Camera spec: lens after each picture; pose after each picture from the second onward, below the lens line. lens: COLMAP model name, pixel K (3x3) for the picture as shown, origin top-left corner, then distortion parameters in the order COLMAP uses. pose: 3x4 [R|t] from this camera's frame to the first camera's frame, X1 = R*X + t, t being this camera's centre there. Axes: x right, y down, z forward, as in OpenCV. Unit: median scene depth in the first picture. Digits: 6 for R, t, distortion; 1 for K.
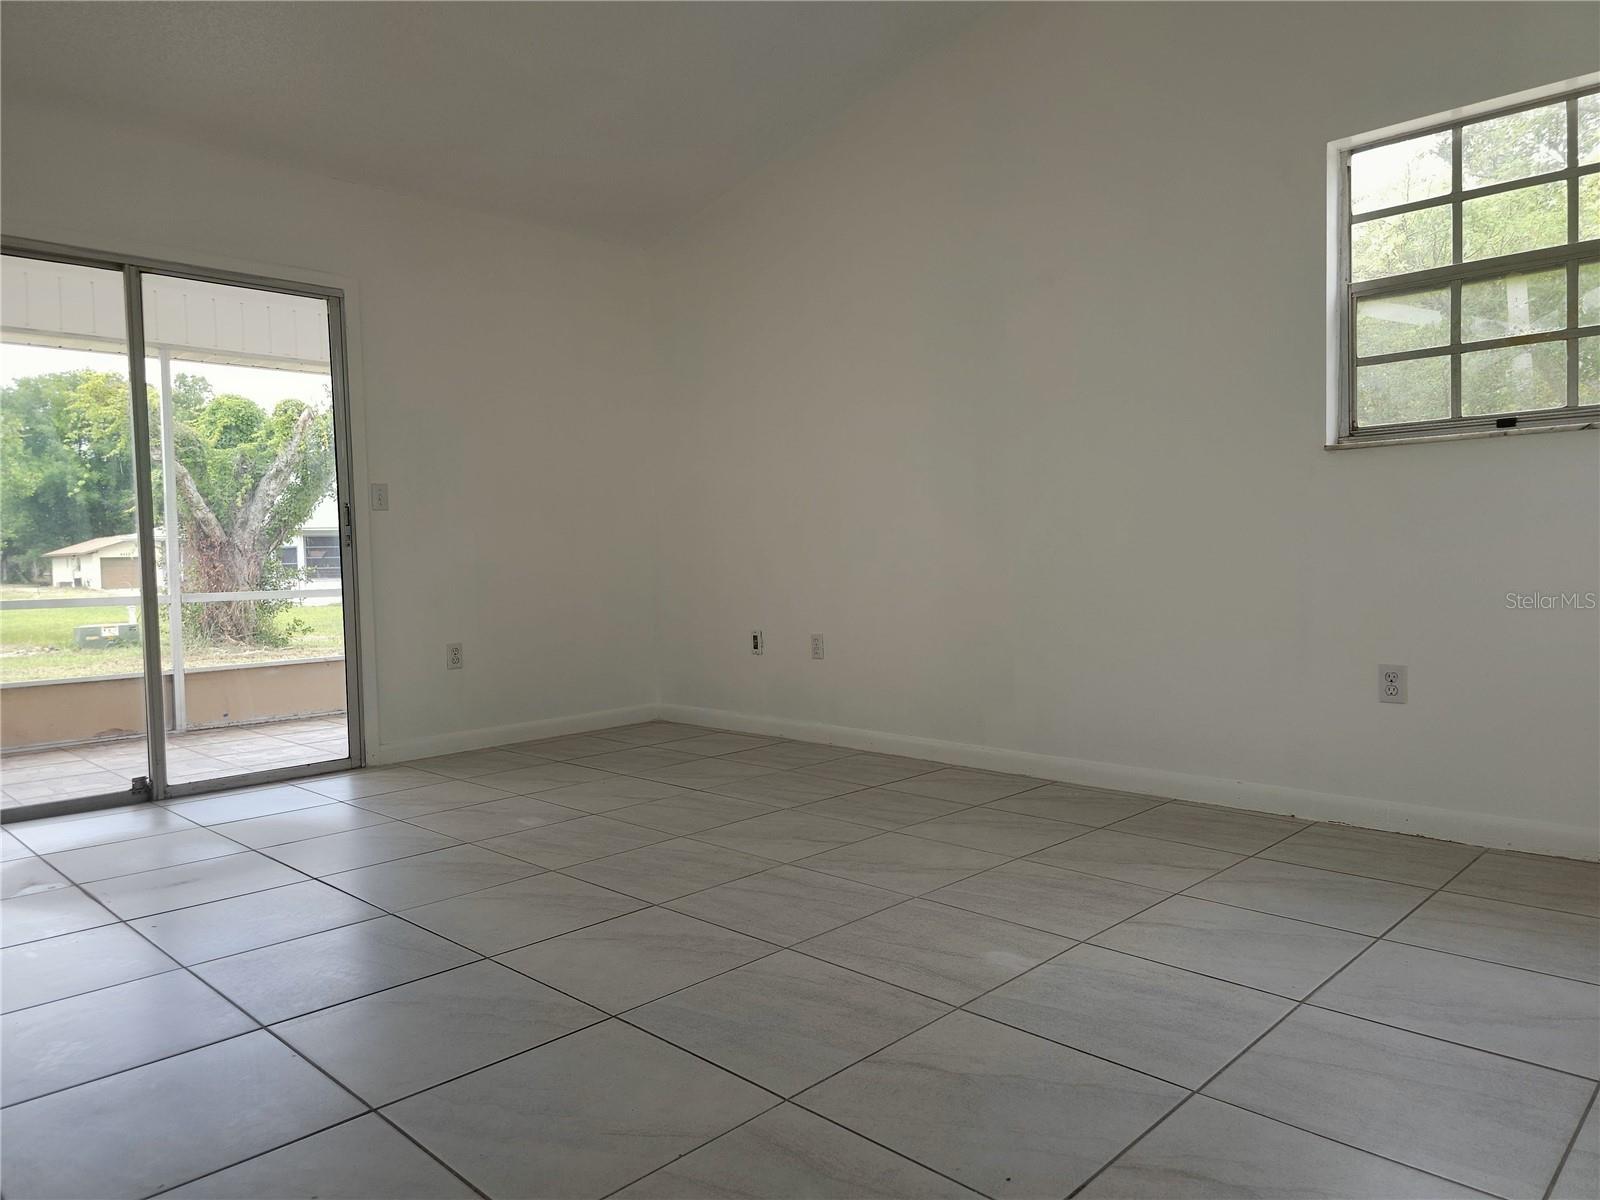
lens RADIAL K [[1092.4, 0, 799.4], [0, 1092.4, 598.3], [0, 0, 1]] dist [0.063514, -0.061808]
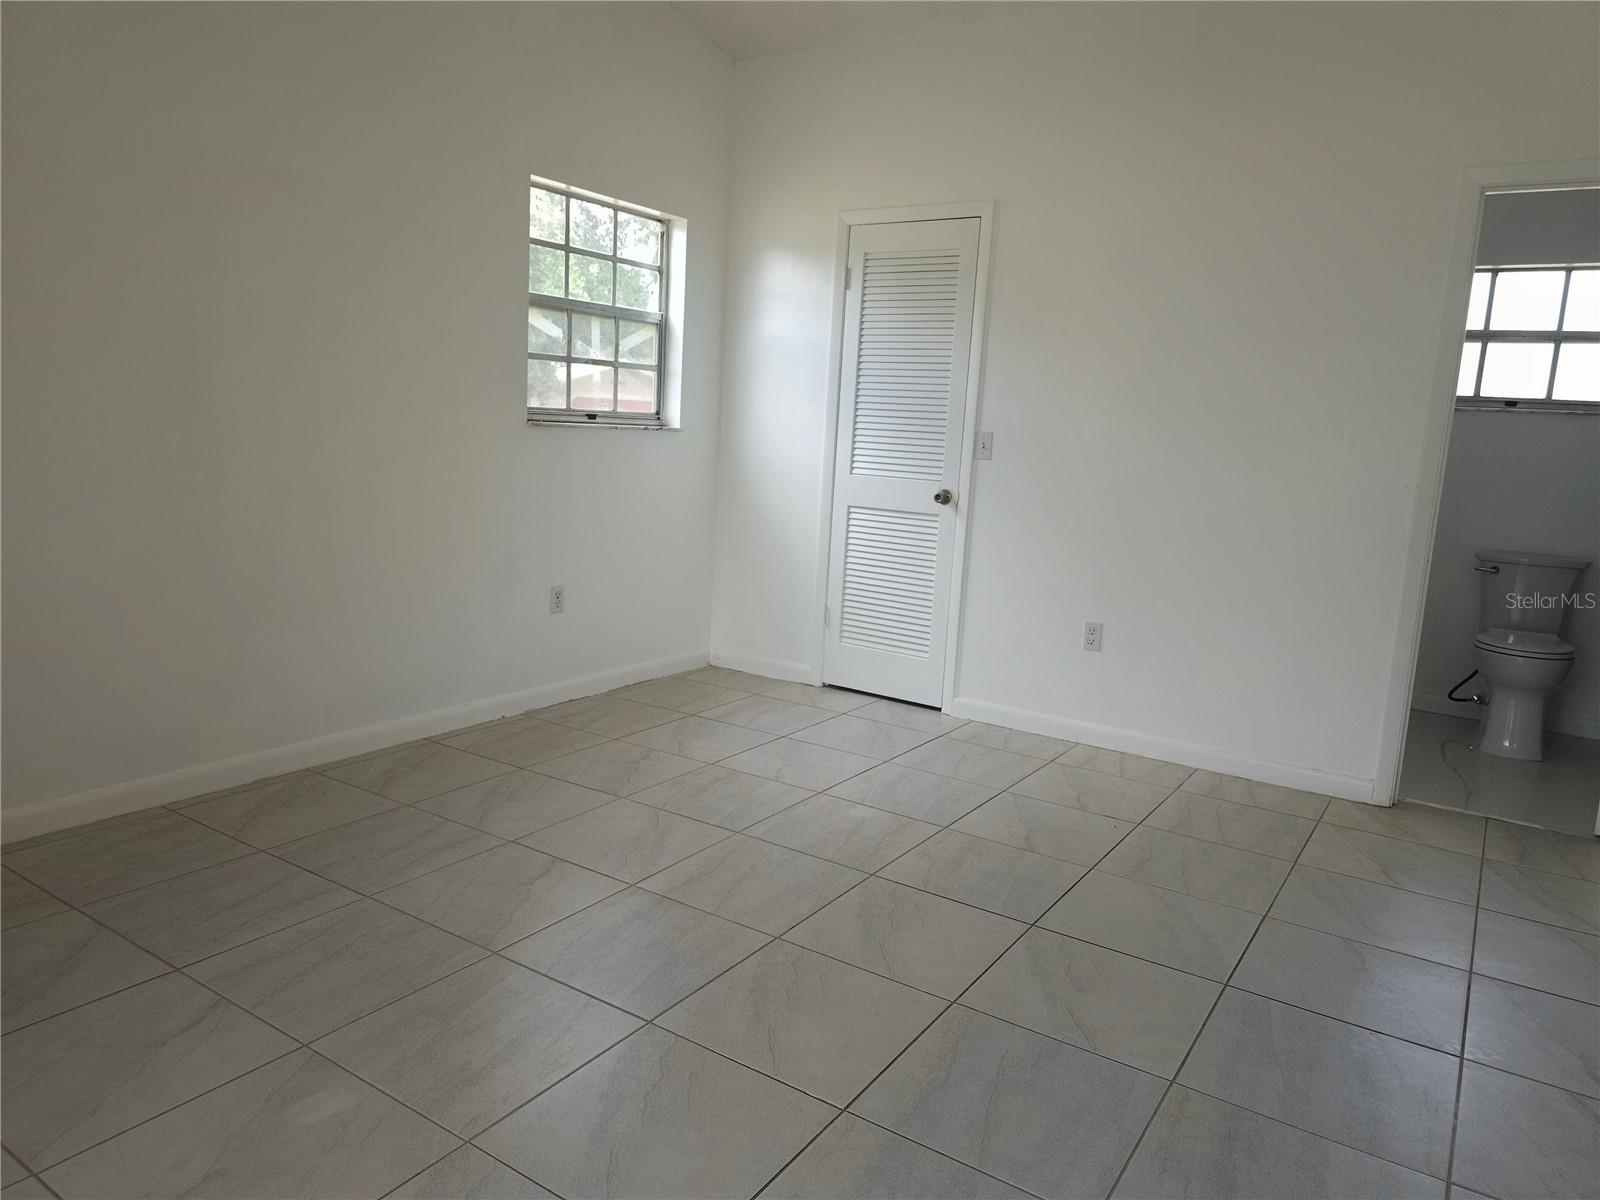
lens RADIAL K [[1092.4, 0, 790.6], [0, 1092.4, 599.3], [0, 0, 1]] dist [0.063514, -0.061808]
pose [[-0.186445, -0.149938, 0.970957, -0.931770], [0.001653, 0.988237, 0.152924, -0.144359], [-0.982464, 0.030117, -0.184004, 1.059933]]
